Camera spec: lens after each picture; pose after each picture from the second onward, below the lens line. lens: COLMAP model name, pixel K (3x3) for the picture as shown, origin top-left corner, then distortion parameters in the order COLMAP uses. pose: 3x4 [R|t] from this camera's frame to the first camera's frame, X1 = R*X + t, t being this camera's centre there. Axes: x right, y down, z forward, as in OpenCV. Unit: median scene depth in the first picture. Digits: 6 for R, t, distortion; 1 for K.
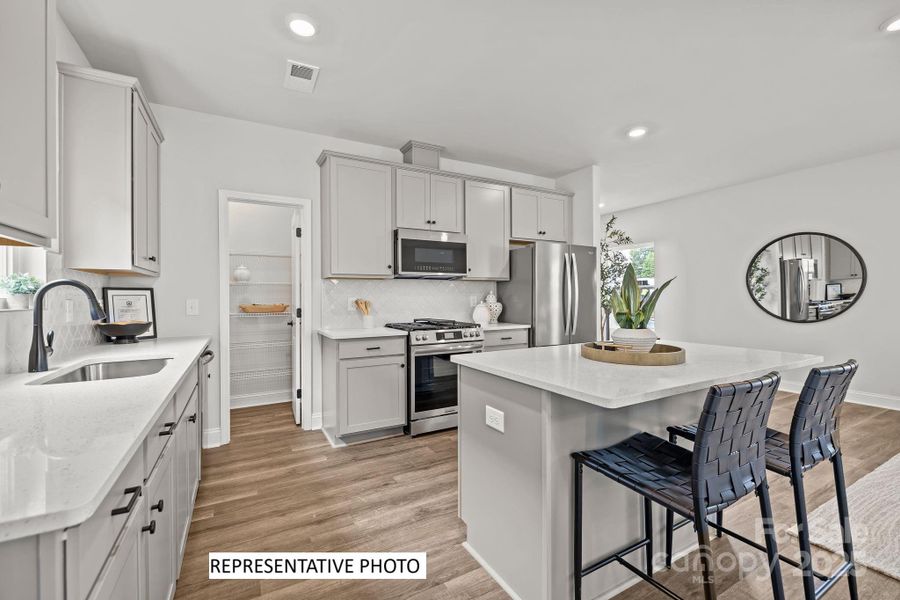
lens RADIAL K [[372.6, 0, 455.1], [0, 372.6, 292.4], [0, 0, 1]] dist [-0.001283, 0.000188]
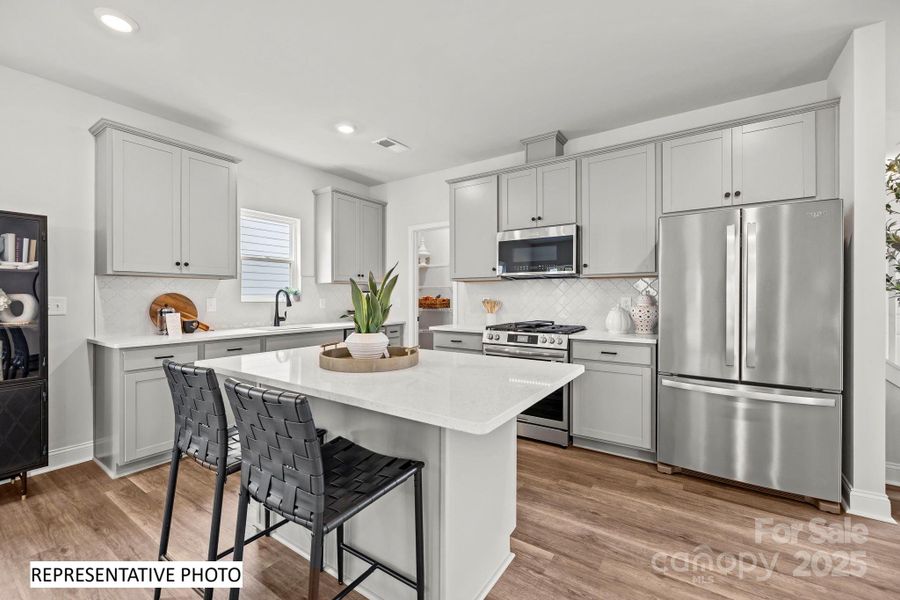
lens RADIAL K [[372.6, 0, 449.9], [0, 372.6, 297.4], [0, 0, 1]] dist [-0.001283, 0.000188]
pose [[0.459384, 0.008608, -0.888196, 0.712292], [0.006999, 0.999887, 0.013310, -0.002935], [0.888210, -0.012330, 0.459272, 0.387930]]
